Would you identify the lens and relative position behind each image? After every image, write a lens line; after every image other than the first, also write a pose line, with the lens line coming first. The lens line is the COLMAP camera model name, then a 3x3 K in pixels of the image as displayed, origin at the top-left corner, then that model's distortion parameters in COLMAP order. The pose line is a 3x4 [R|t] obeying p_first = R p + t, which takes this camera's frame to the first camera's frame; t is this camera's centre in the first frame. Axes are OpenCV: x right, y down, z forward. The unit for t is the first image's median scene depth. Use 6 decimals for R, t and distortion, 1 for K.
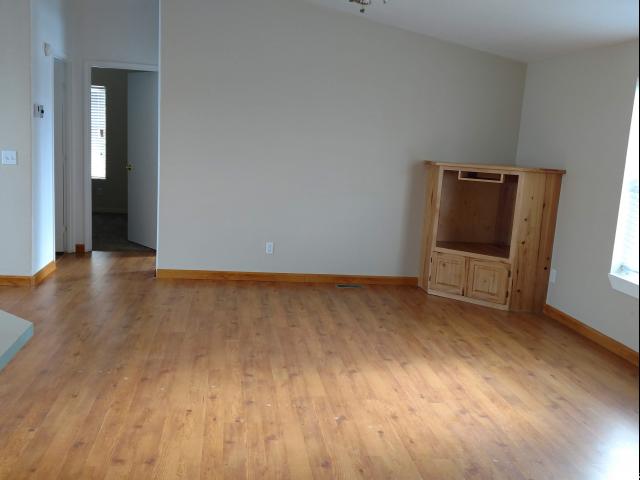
lens RADIAL K [[618.4, 0, 319.5], [0, 618.4, 241.4], [0, 0, 1]] dist [0.196689, 0.000000]
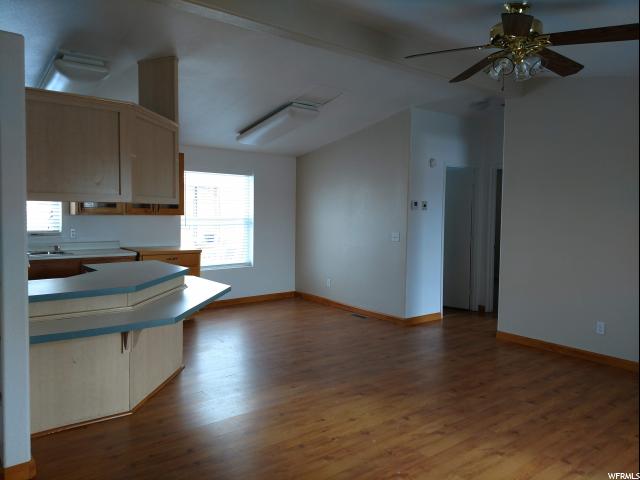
lens RADIAL K [[500.7, 0, 320.3], [0, 500.7, 237.2], [0, 0, 1]] dist [0.011020, -0.010588]
pose [[0.523846, 0.001461, -0.851812, 0.531521], [-0.129545, 0.988503, -0.077972, -0.017378], [0.841905, 0.151193, 0.518012, 0.322846]]
